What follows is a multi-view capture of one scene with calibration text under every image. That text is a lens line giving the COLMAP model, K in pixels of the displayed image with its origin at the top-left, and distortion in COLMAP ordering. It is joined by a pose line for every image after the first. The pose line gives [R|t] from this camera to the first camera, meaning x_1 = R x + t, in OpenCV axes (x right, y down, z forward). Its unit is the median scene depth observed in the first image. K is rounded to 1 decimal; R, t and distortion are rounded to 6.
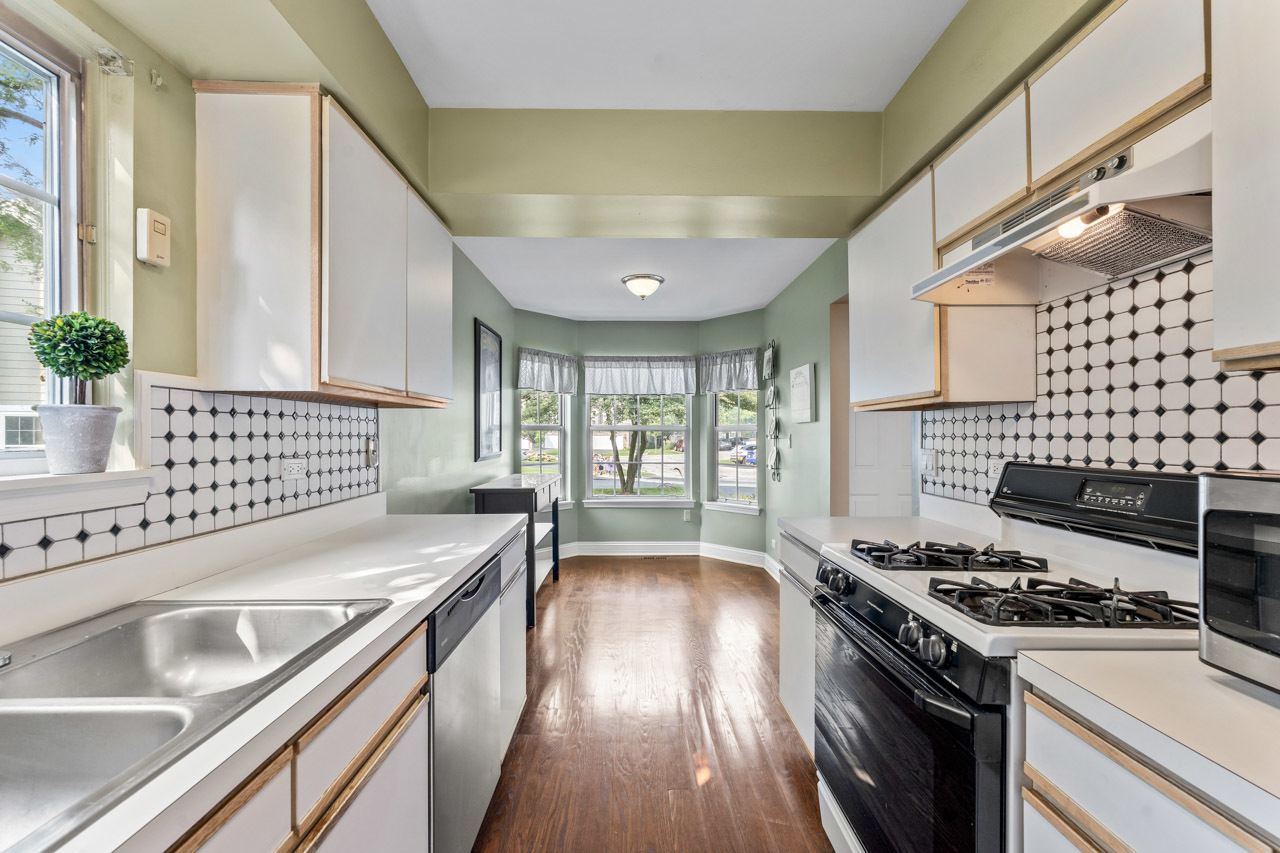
lens RADIAL K [[517.8, 0, 637.2], [0, 517.8, 438.9], [0, 0, 1]] dist [0.001417, 0.000110]
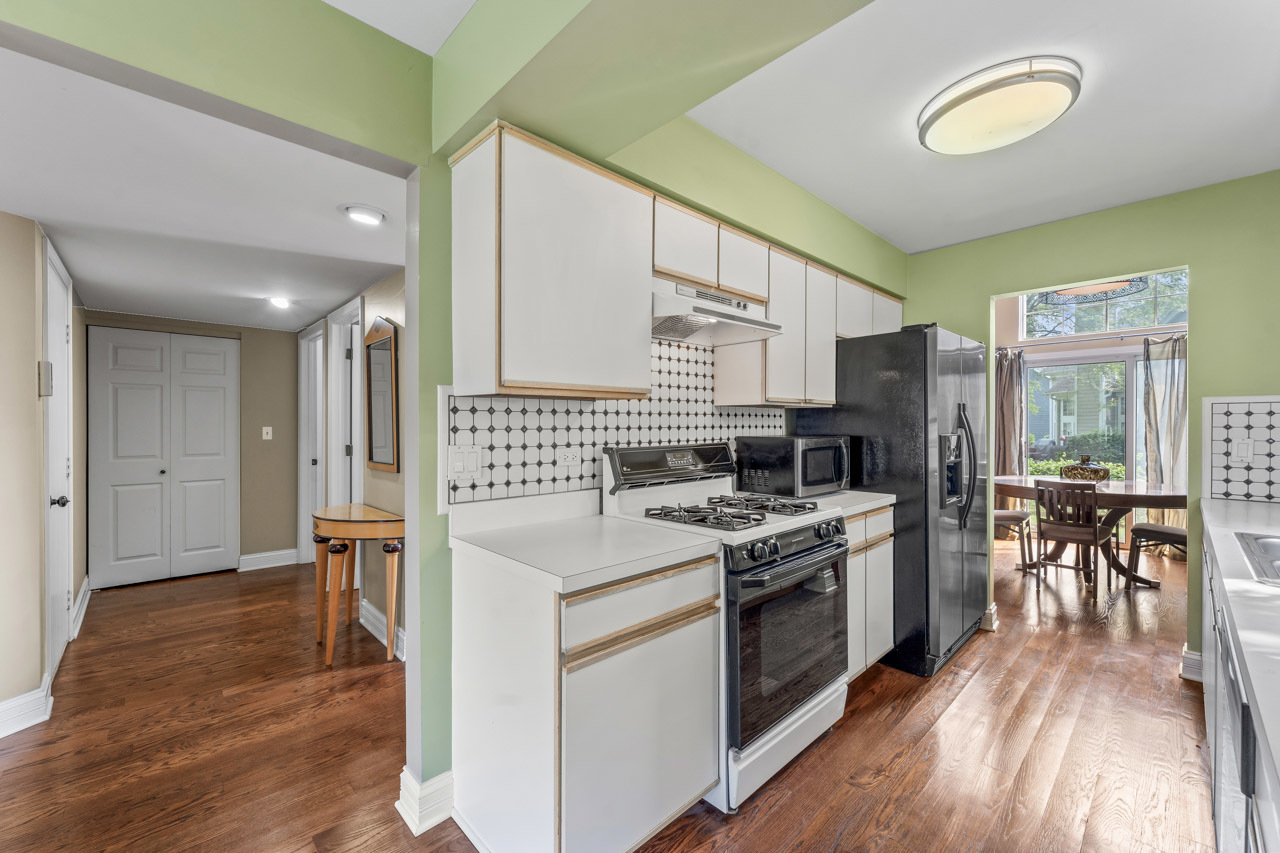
lens RADIAL K [[515.9, 0, 640.0], [0, 515.9, 426.5], [0, 0, 1]] dist [-0.000482, -0.000073]
pose [[-0.679980, -0.002984, 0.733225, -0.101538], [0.006484, 0.999928, 0.010083, -0.007992], [-0.733202, 0.011610, -0.679911, 0.706913]]
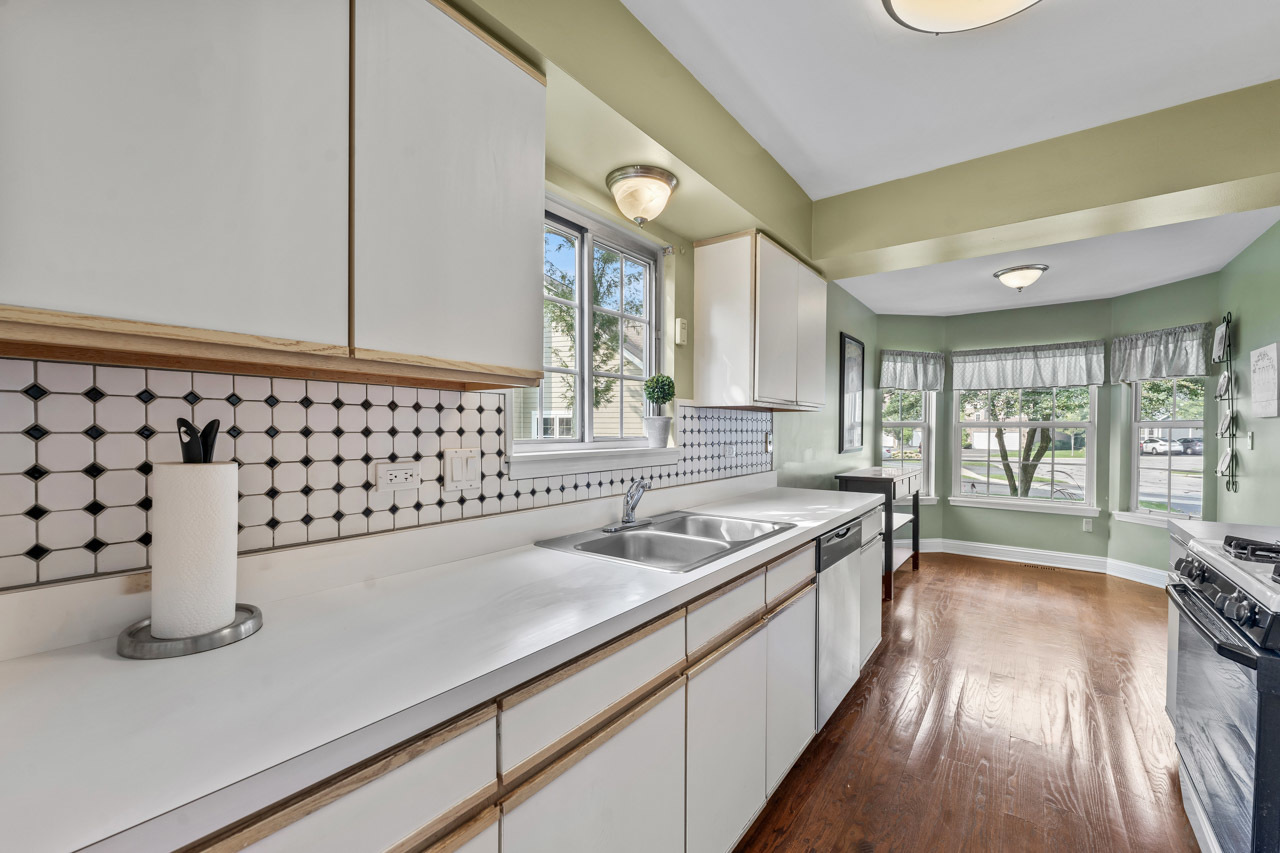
lens RADIAL K [[517.8, 0, 637.2], [0, 517.8, 438.9], [0, 0, 1]] dist [0.001417, 0.000110]
pose [[0.785737, 0.014412, -0.618392, 0.049354], [-0.009461, 0.999892, 0.011281, 0.001317], [0.618488, -0.003013, 0.785789, -0.190805]]
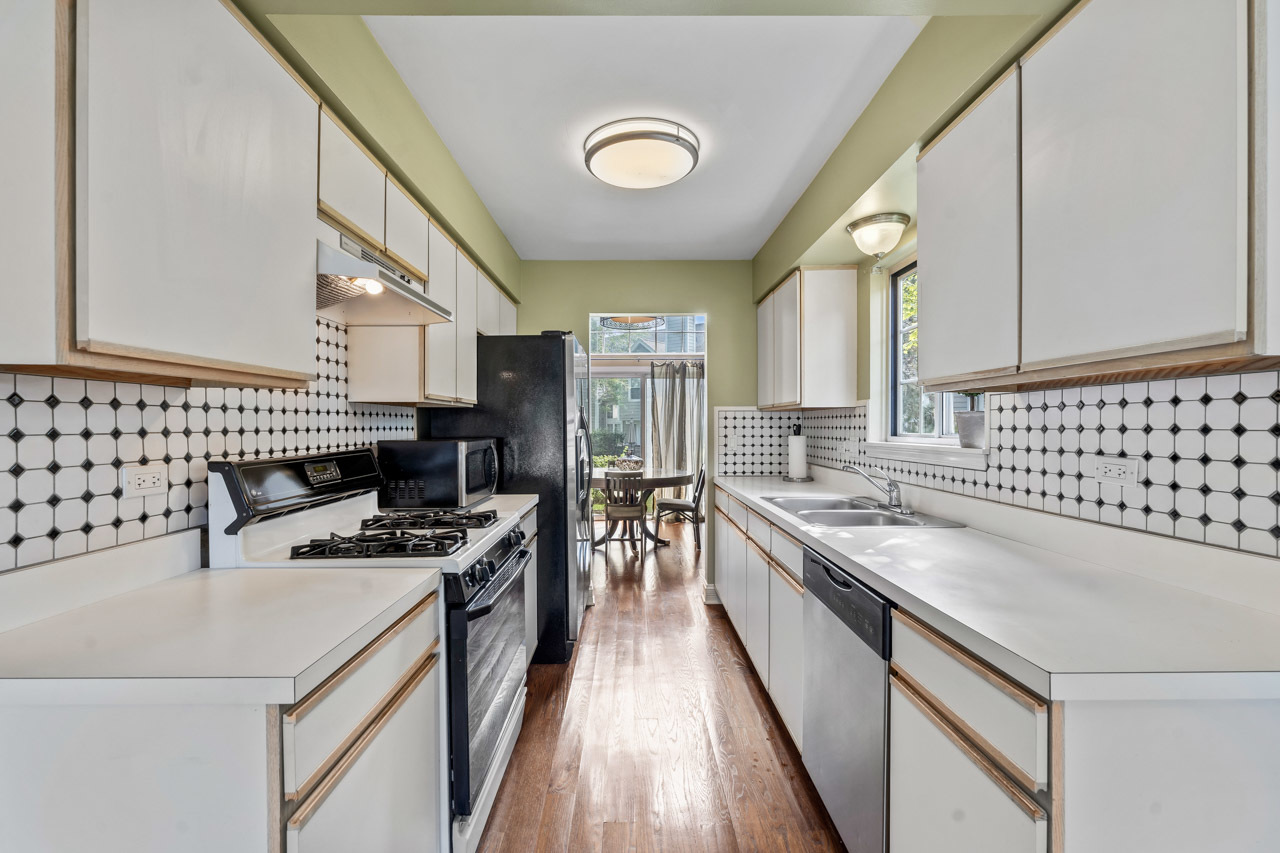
lens RADIAL K [[542.0, 0, 638.0], [0, 542.0, 430.6], [0, 0, 1]] dist [-0.001926, -0.000210]
pose [[-0.999997, 0.001600, -0.001800, 0.026298], [0.001568, 0.999842, 0.017714, -0.007745], [0.001828, 0.017711, -0.999841, 0.726839]]
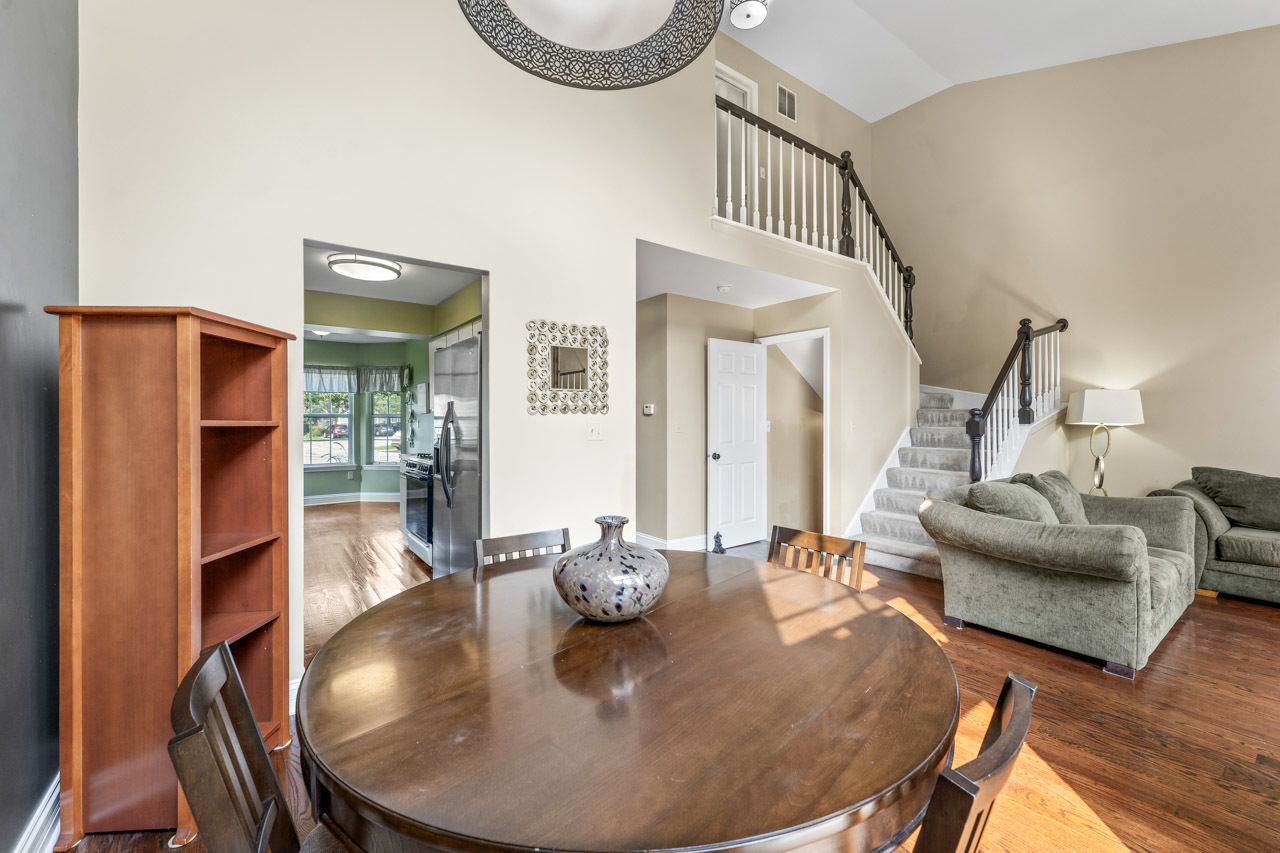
lens RADIAL K [[520.5, 0, 640.2], [0, 520.5, 420.4], [0, 0, 1]] dist [0.000504, -0.000042]
pose [[0.811495, -0.002531, 0.584354, -0.128387], [0.005631, 0.999978, -0.003489, 0.003456], [-0.584332, 0.006122, 0.811491, -0.877788]]
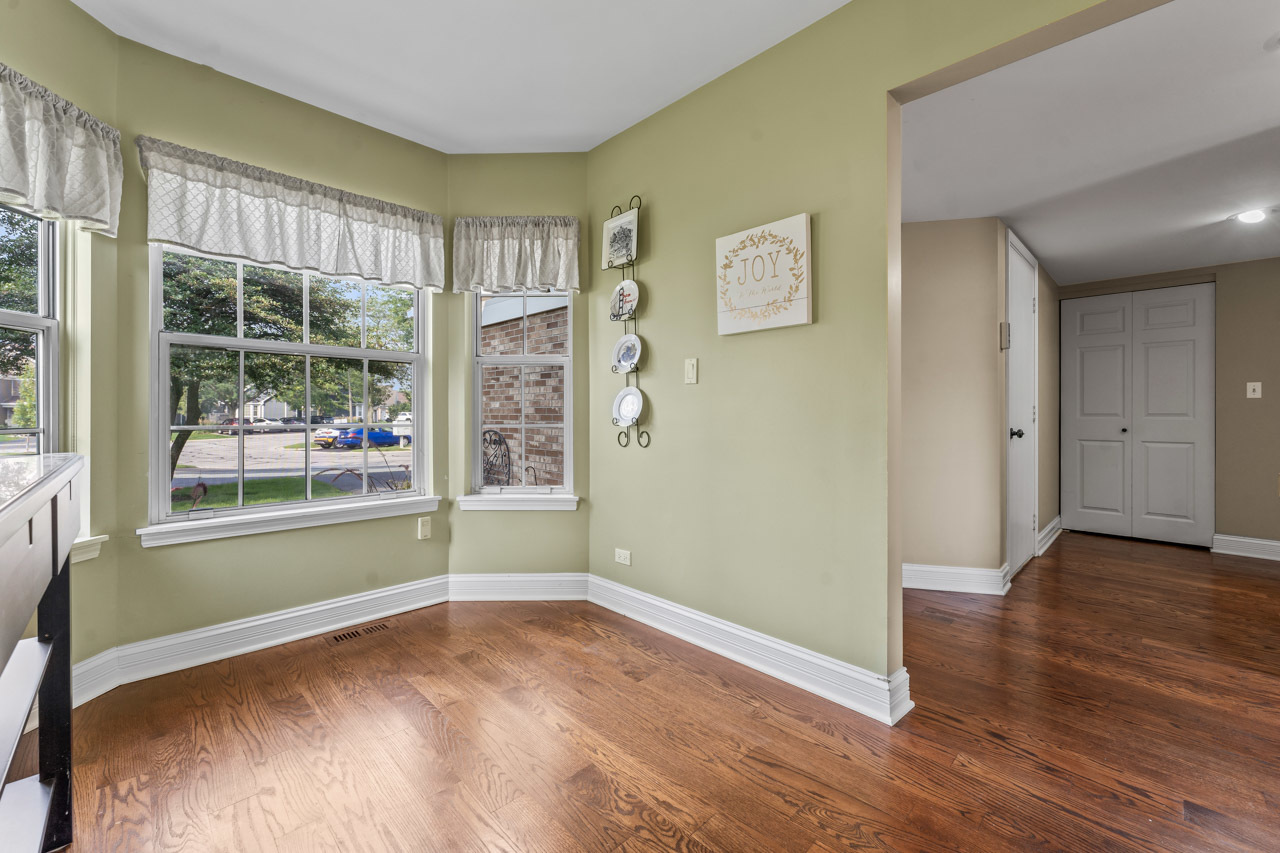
lens RADIAL K [[520.2, 0, 641.3], [0, 520.2, 415.1], [0, 0, 1]] dist [0.000635, -0.000177]
pose [[0.720236, -0.001023, 0.693728, -0.135133], [0.005720, 0.999974, -0.004464, 0.052883], [-0.693705, 0.007183, 0.720223, 0.628678]]
